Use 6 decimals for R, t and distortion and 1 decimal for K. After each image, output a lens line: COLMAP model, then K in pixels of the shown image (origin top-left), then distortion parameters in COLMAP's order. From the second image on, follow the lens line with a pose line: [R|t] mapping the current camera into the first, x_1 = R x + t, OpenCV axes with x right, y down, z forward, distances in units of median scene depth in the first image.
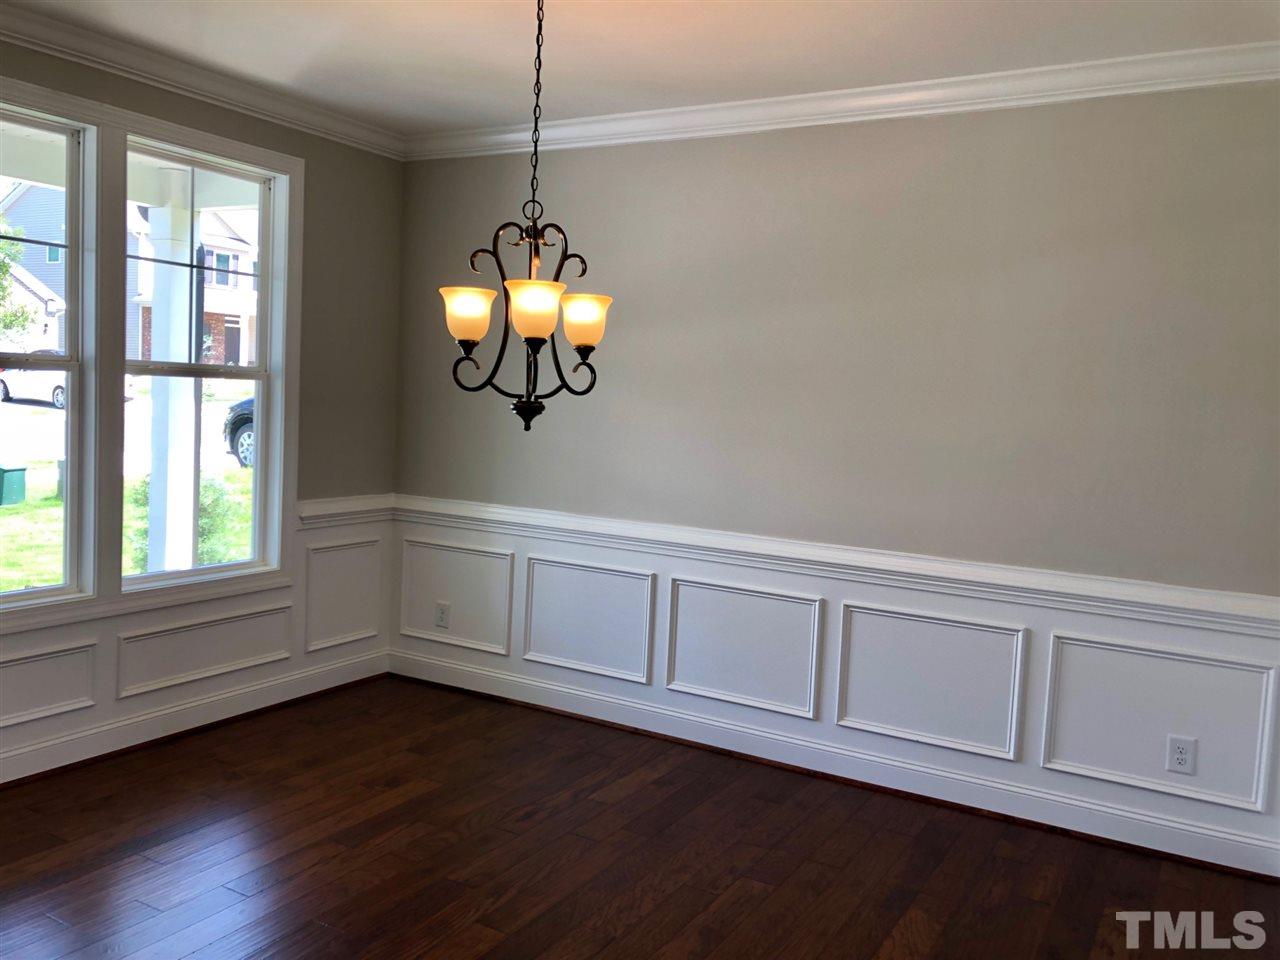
lens RADIAL K [[1039.2, 0, 649.1], [0, 1039.2, 470.1], [0, 0, 1]] dist [0.047900, -0.033127]
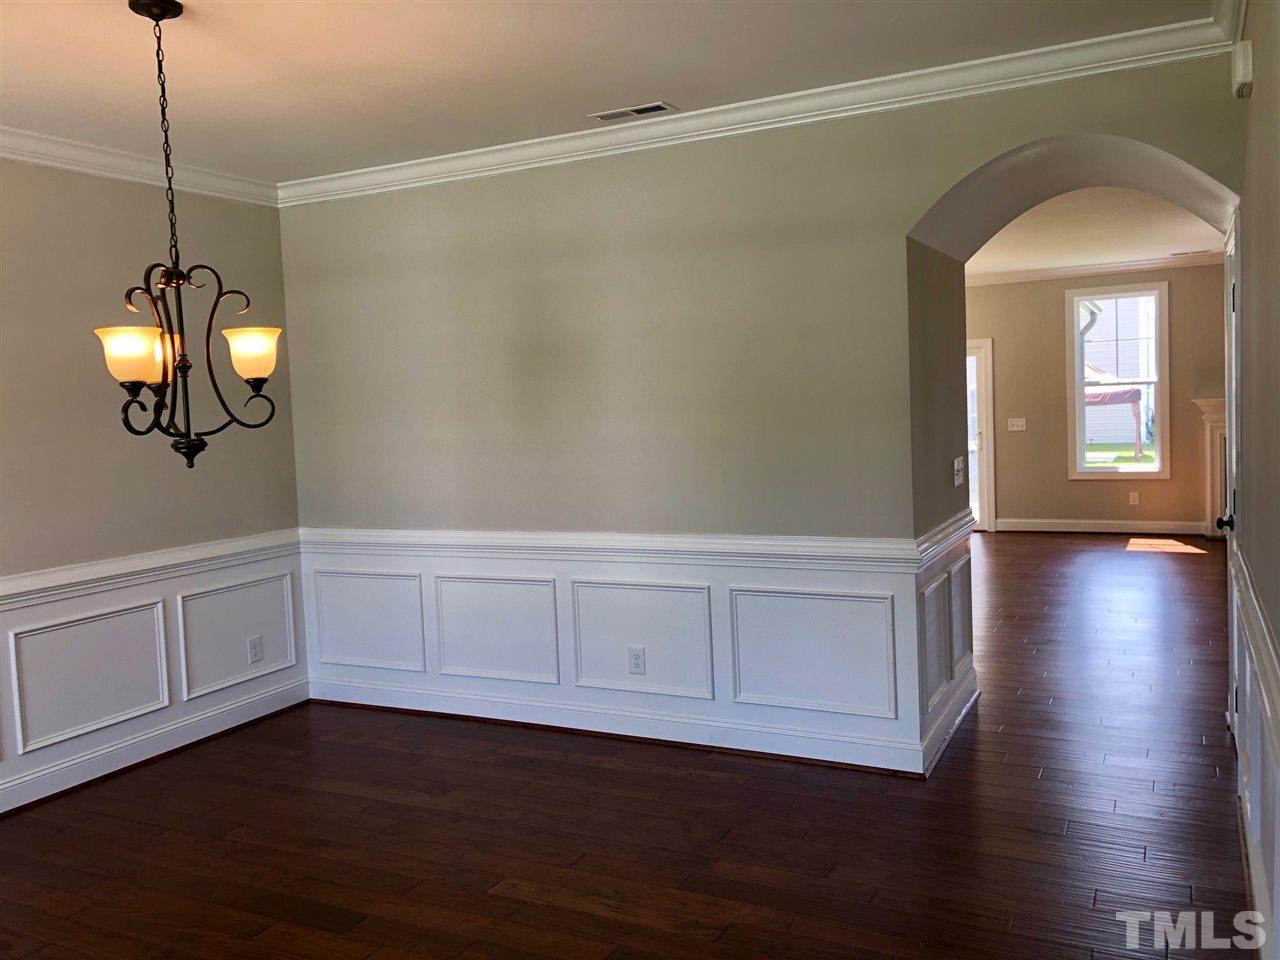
lens RADIAL K [[1039.2, 0, 641.4], [0, 1039.2, 482.9], [0, 0, 1]] dist [0.047900, -0.033127]
pose [[-0.052203, -0.119778, 0.991427, -1.162528], [0.107361, 0.986354, 0.124818, -0.104202], [-0.992849, 0.112956, -0.038632, 0.600021]]
